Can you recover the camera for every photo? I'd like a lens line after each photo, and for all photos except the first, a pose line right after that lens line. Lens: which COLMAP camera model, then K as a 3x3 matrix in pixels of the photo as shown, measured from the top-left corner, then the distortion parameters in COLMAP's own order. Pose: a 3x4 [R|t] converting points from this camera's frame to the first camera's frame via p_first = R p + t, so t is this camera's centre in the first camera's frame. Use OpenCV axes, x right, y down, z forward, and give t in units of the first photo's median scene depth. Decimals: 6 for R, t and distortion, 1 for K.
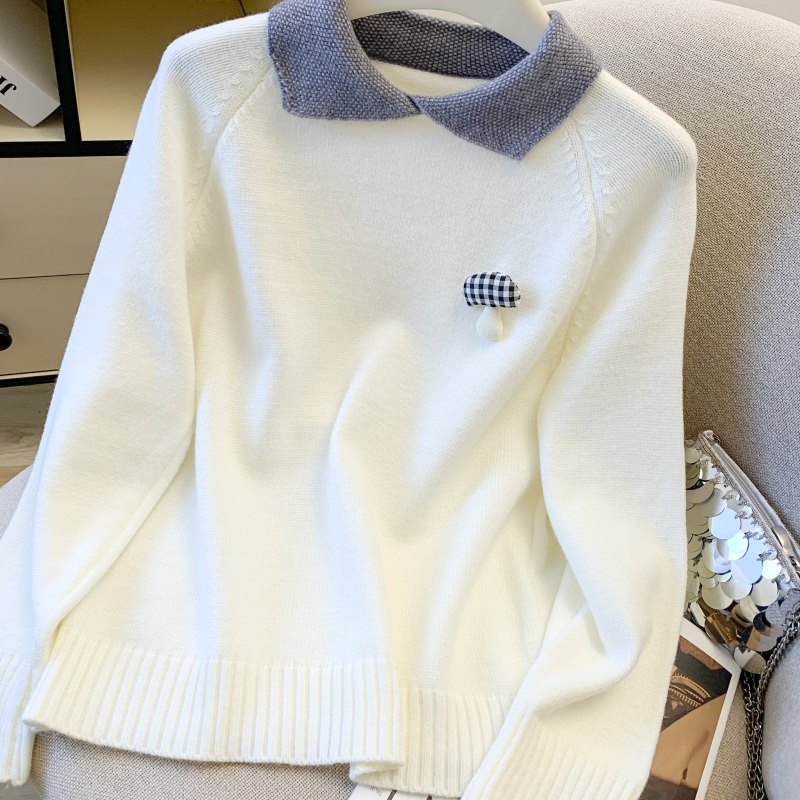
lens RADIAL K [[807.7, 0, 400.0], [0, 807.7, 400.0], [0, 0, 1]] dist [0.070203, -0.216411]
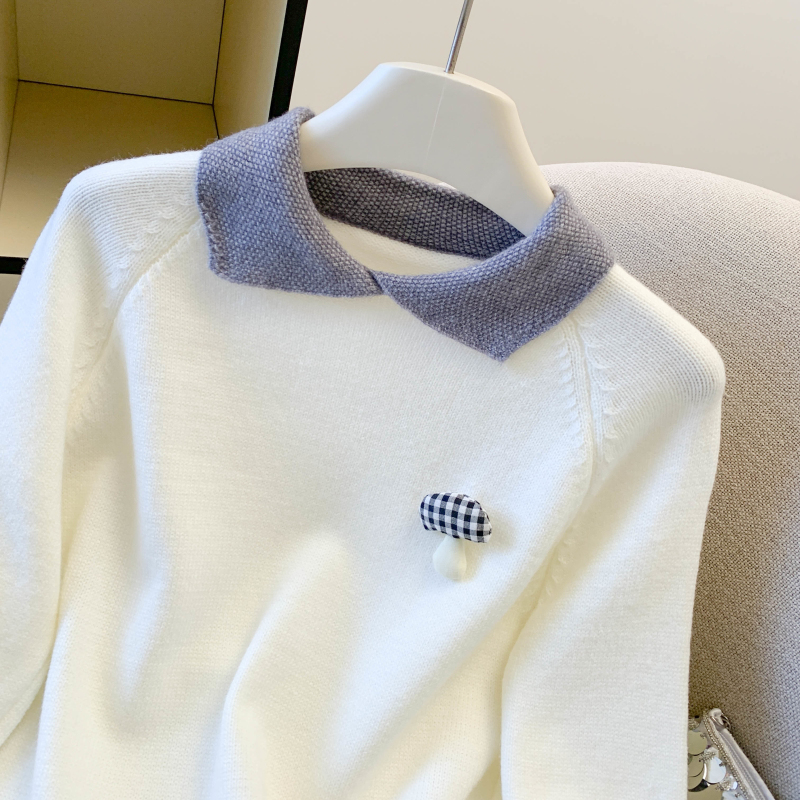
lens RADIAL K [[820.2, 0, 402.8], [0, 820.2, 405.0], [0, 0, 1]] dist [0.089365, -0.257884]
pose [[0.995363, 0.090442, 0.032764, 0.027950], [-0.086413, 0.990332, -0.108516, -0.156756], [-0.042261, 0.105181, 0.993555, 0.209299]]
